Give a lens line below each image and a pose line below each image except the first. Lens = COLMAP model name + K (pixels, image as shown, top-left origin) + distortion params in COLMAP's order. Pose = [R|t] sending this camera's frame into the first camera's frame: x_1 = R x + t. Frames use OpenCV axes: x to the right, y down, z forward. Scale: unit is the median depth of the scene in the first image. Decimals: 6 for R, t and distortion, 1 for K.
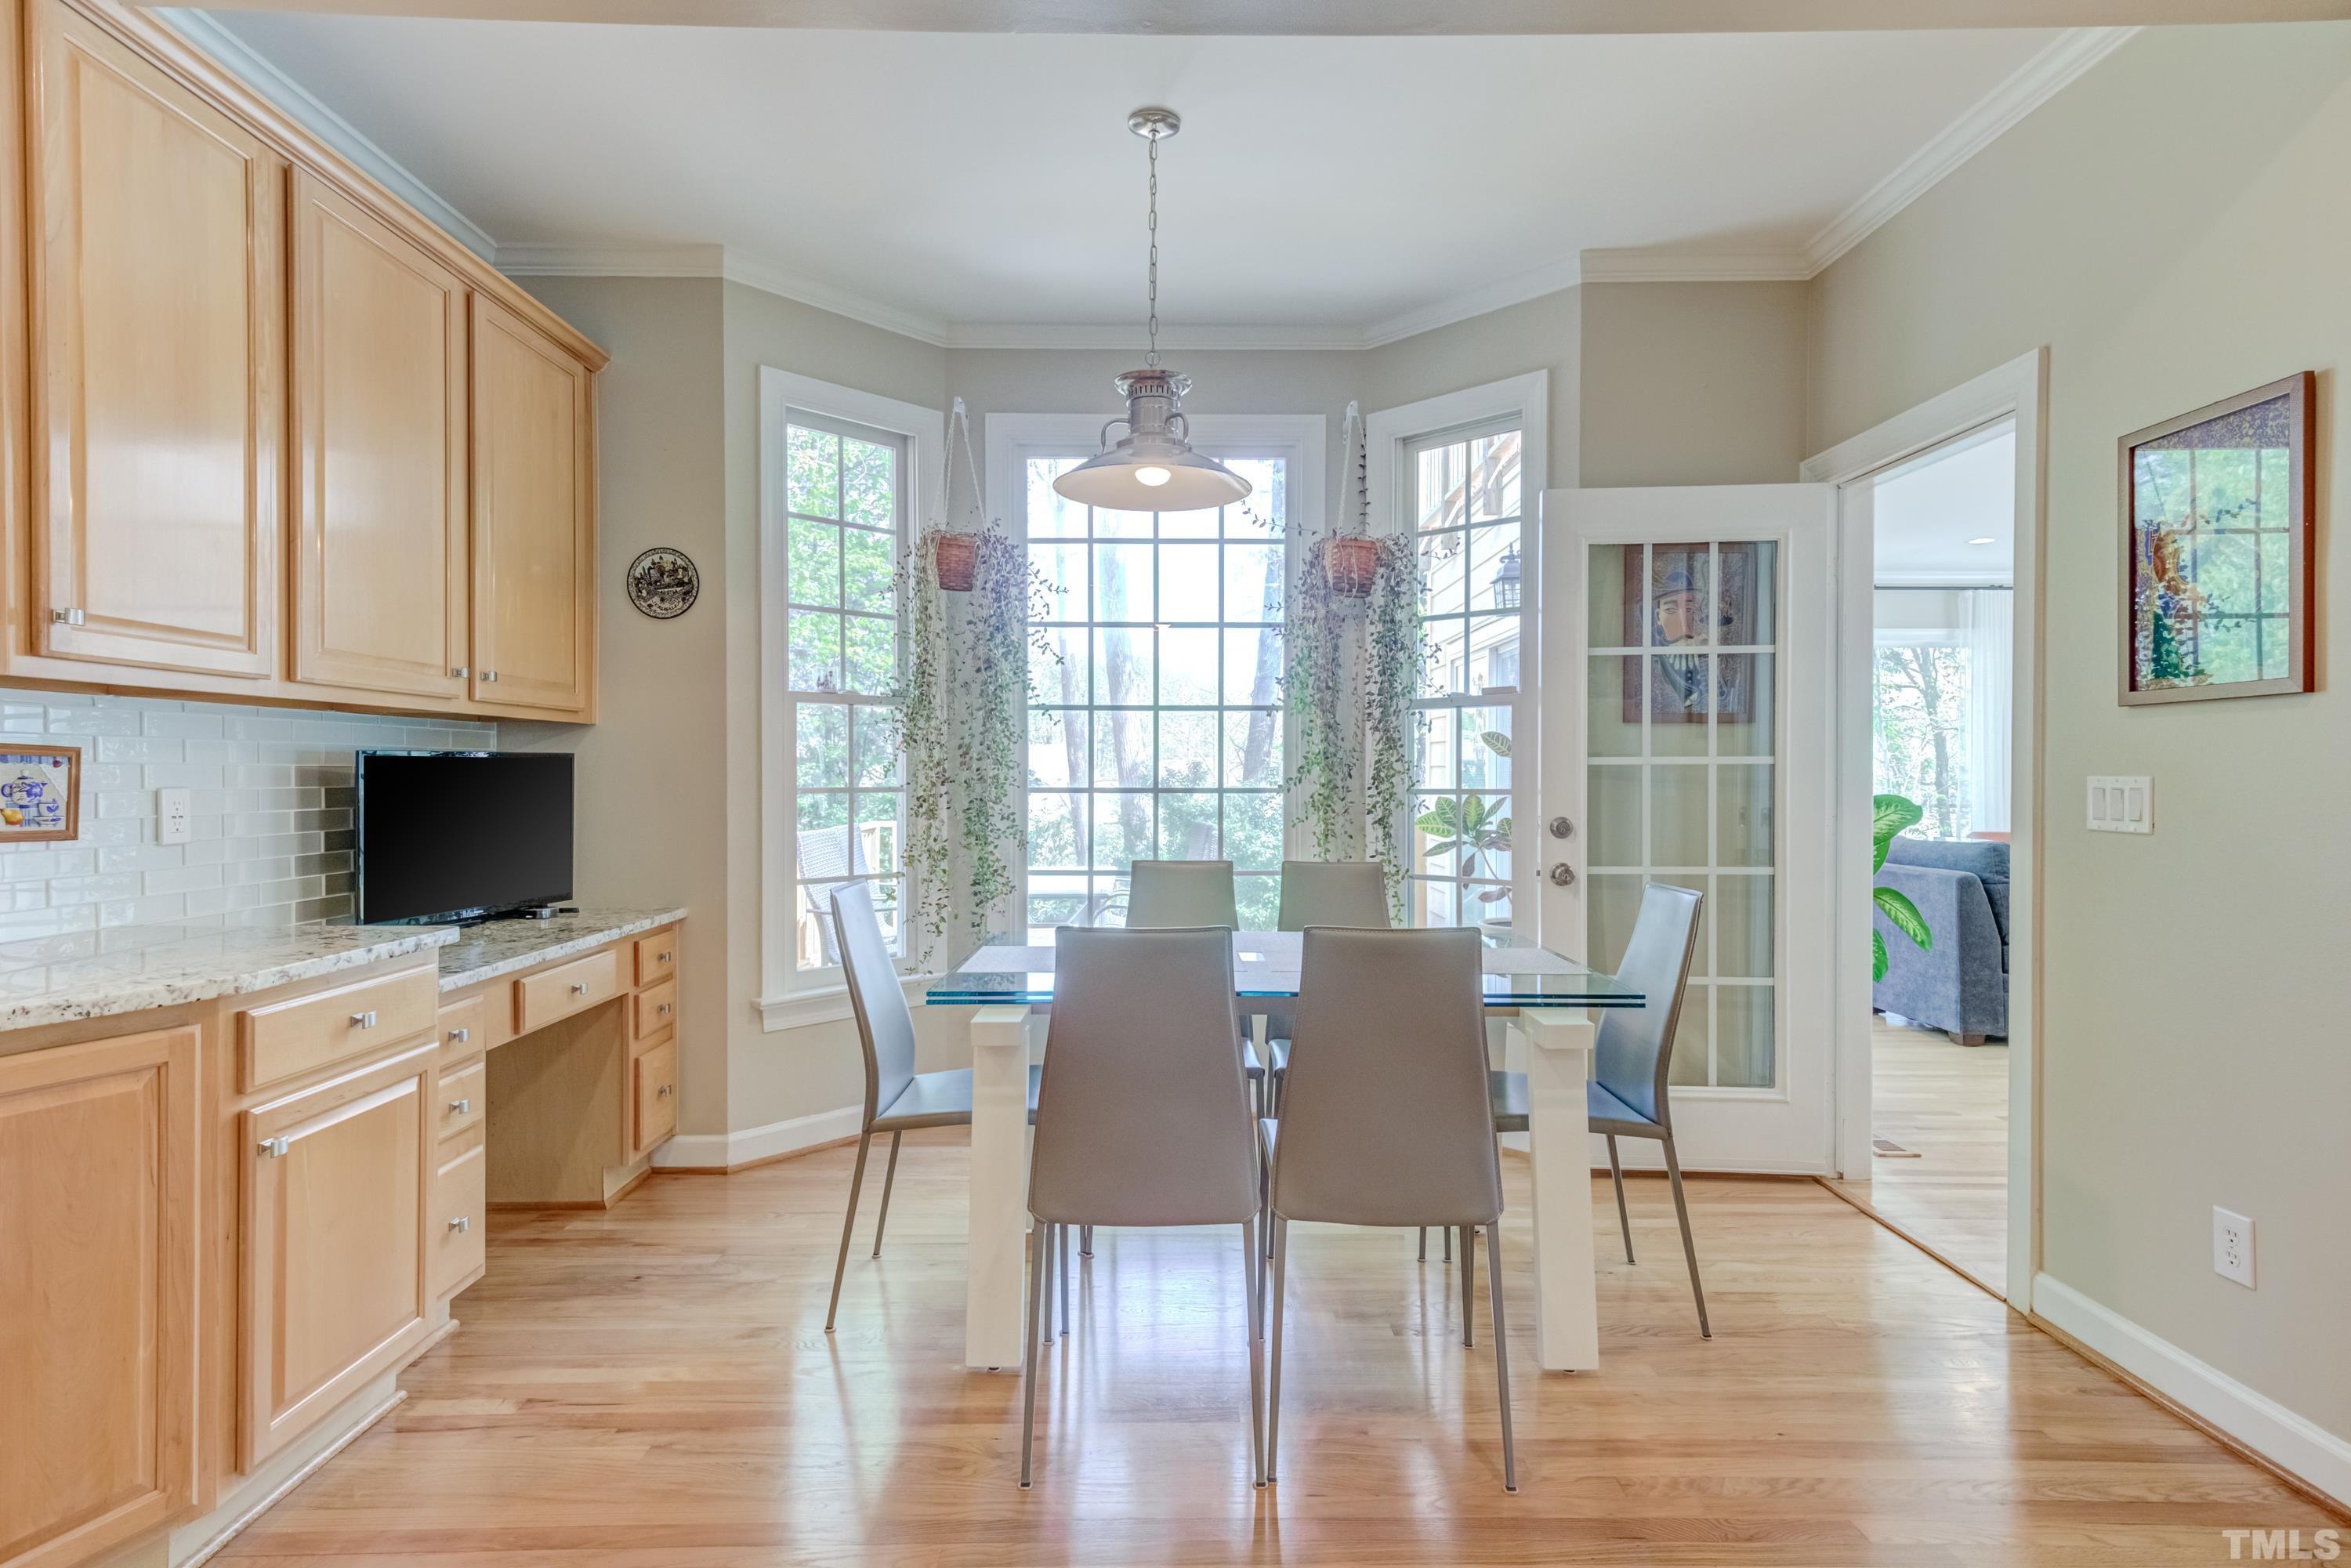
lens RADIAL K [[1221.0, 0, 1188.8], [0, 1221.0, 779.7], [0, 0, 1]] dist [0.030333, -0.009226]
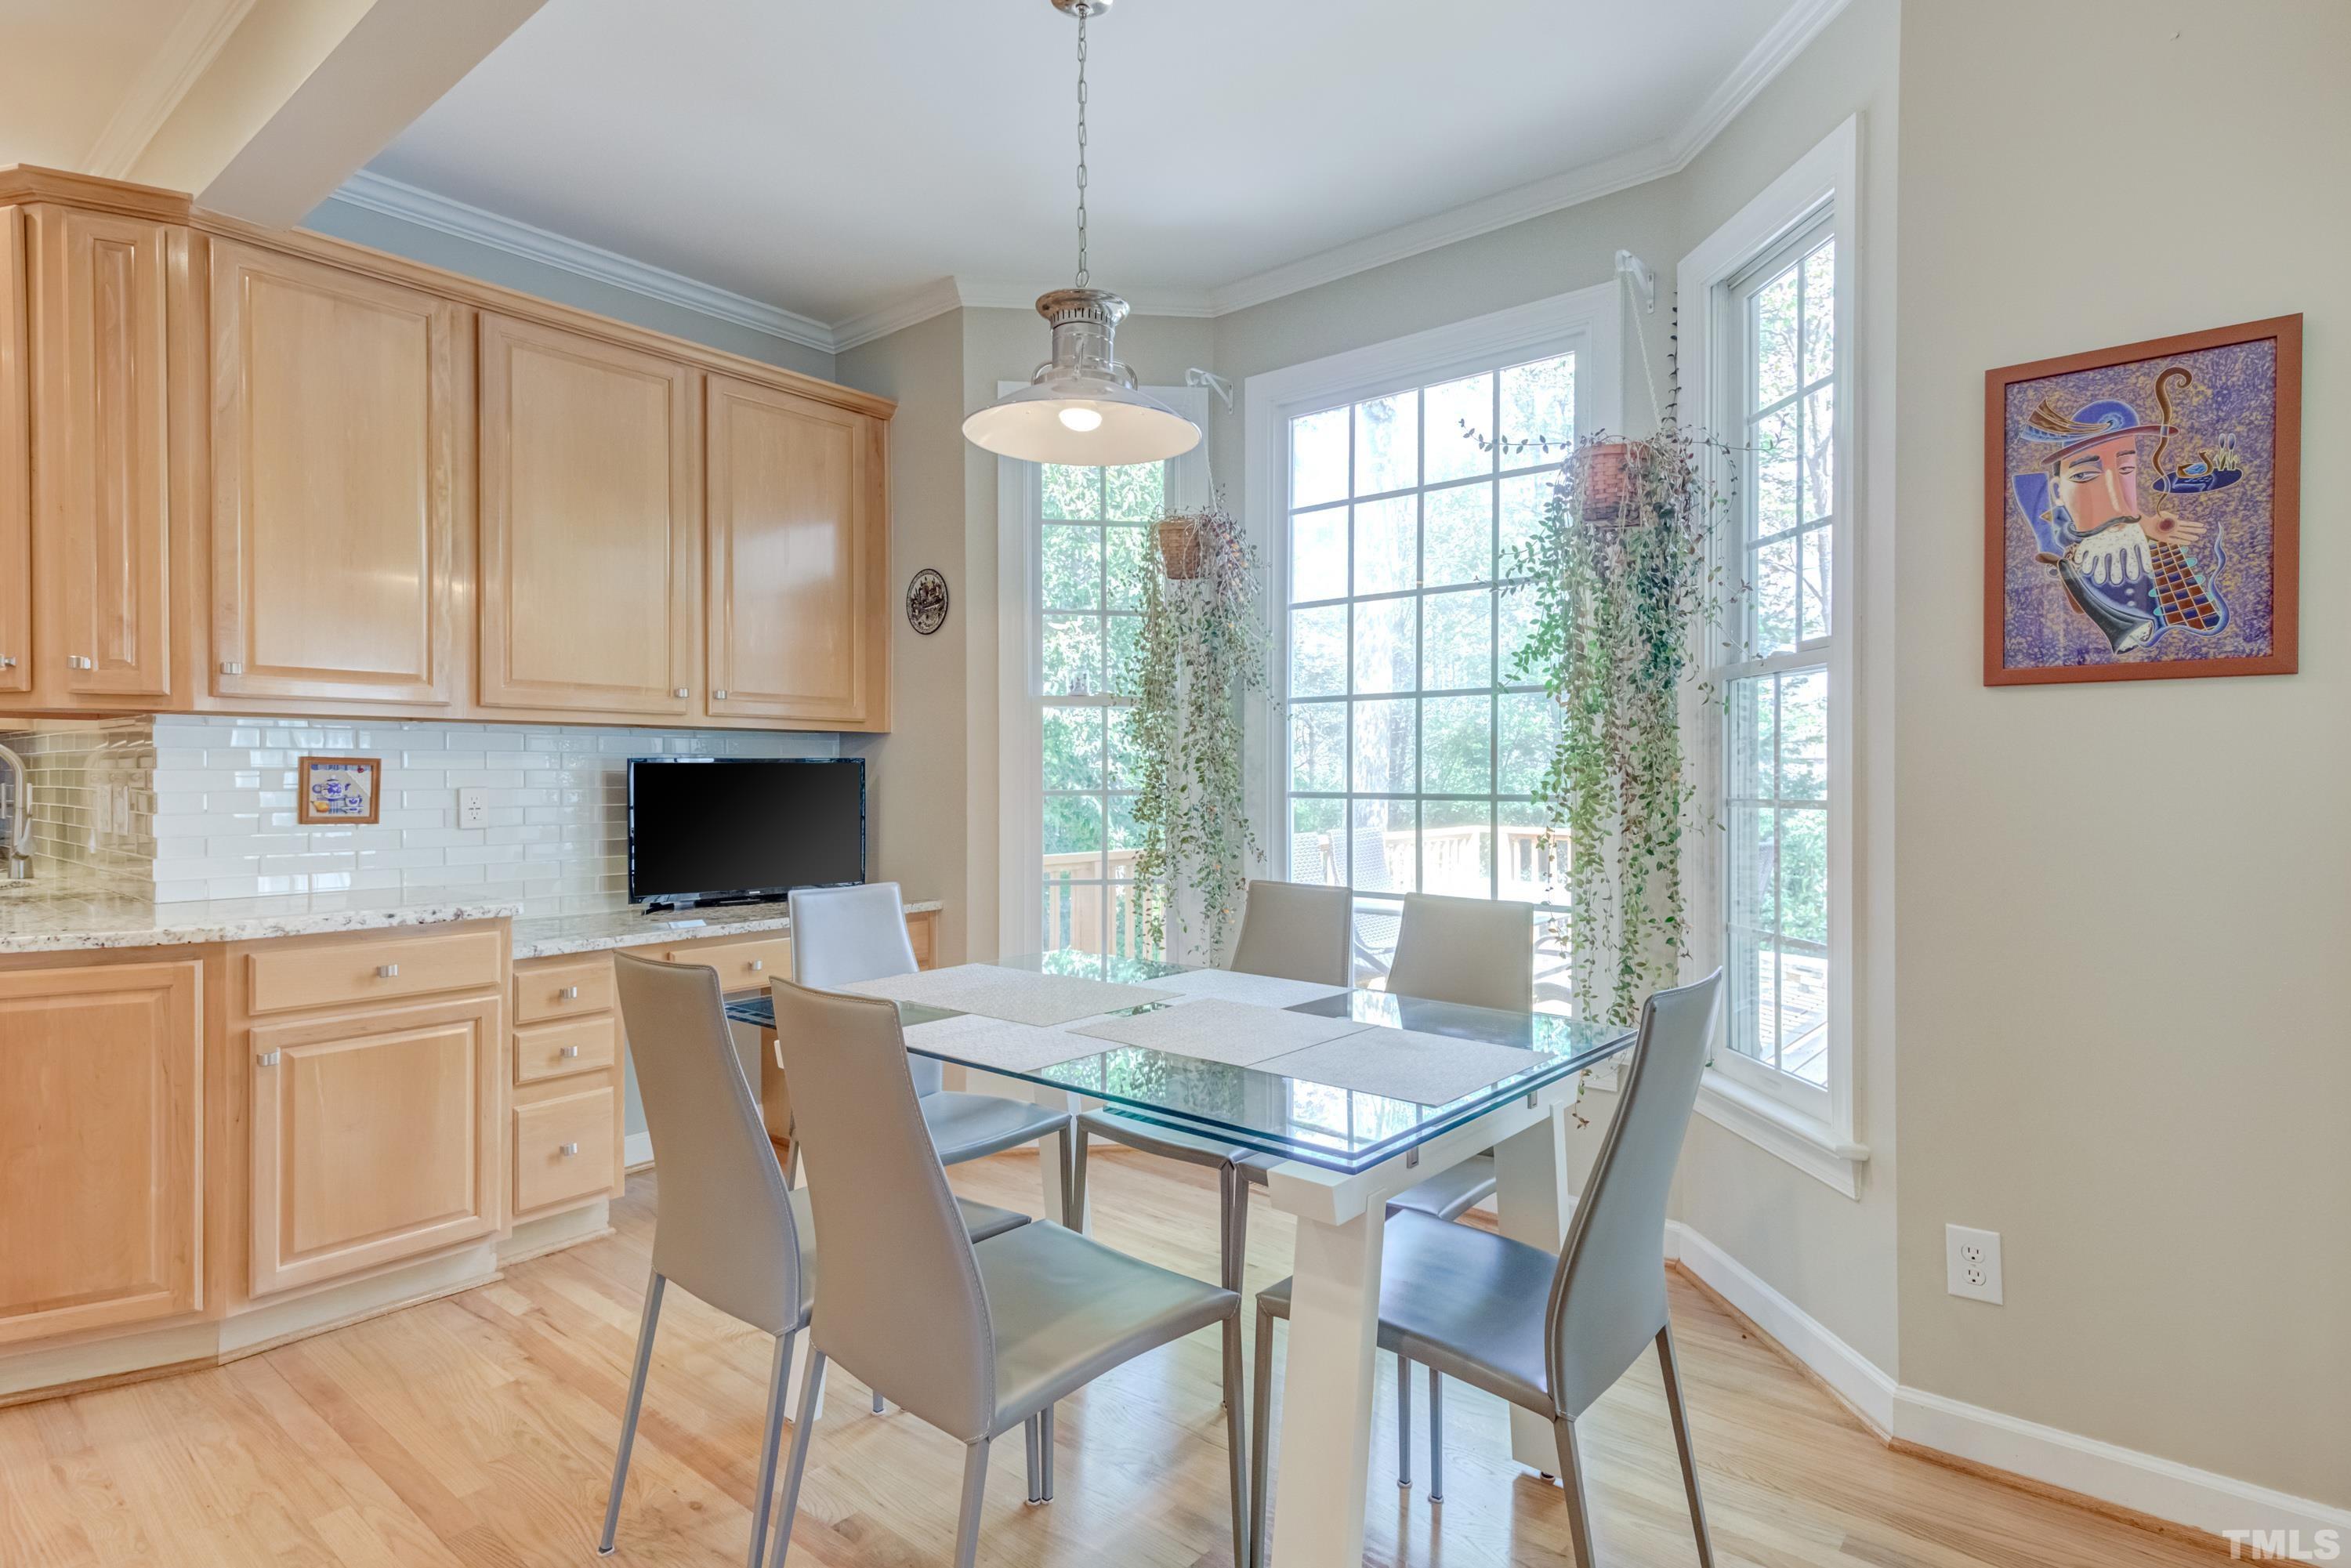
lens RADIAL K [[1221.0, 0, 1198.6], [0, 1221.0, 778.8], [0, 0, 1]] dist [0.030333, -0.009226]
pose [[0.758888, 0.000946, -0.651220, 0.557380], [-0.001975, 0.999998, -0.000850, -0.002850], [0.651218, 0.001931, 0.758888, 0.404840]]
